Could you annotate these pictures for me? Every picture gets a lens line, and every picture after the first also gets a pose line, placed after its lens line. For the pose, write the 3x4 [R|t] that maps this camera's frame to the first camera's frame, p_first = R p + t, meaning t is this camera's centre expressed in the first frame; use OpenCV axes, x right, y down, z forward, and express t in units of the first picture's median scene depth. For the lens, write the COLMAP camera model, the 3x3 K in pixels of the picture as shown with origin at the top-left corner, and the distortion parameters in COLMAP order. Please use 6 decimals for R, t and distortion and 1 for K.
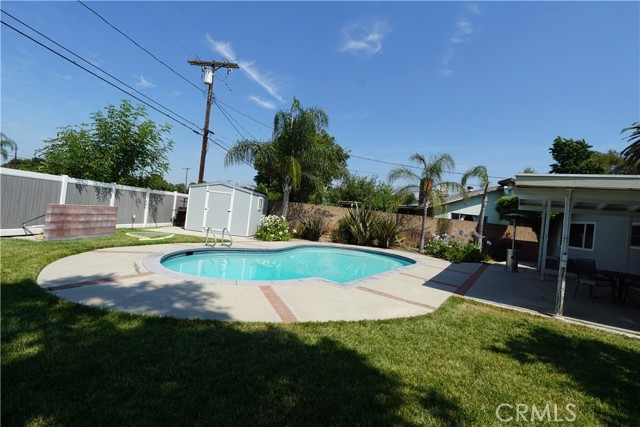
lens RADIAL K [[297.7, 0, 320.0], [0, 297.7, 200.0], [0, 0, 1]] dist [0.000221, 0.000041]
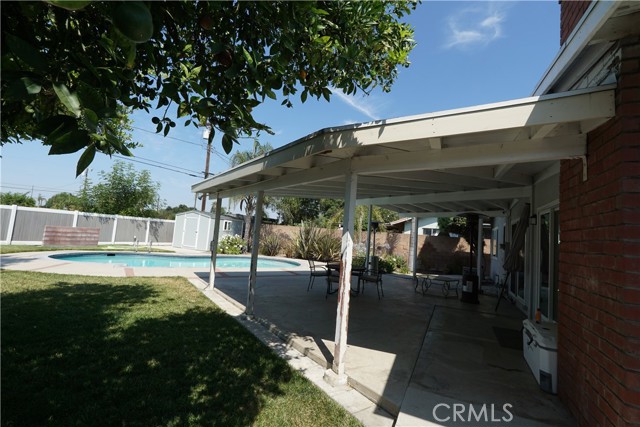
lens RADIAL K [[289.2, 0, 320.0], [0, 289.2, 213.5], [0, 0, 1]] dist [0.000341, 0.000005]
pose [[0.941142, -0.060938, -0.332472, 0.748823], [0.040263, 0.996822, -0.068730, 0.077844], [0.335604, 0.051299, 0.940605, -0.043222]]
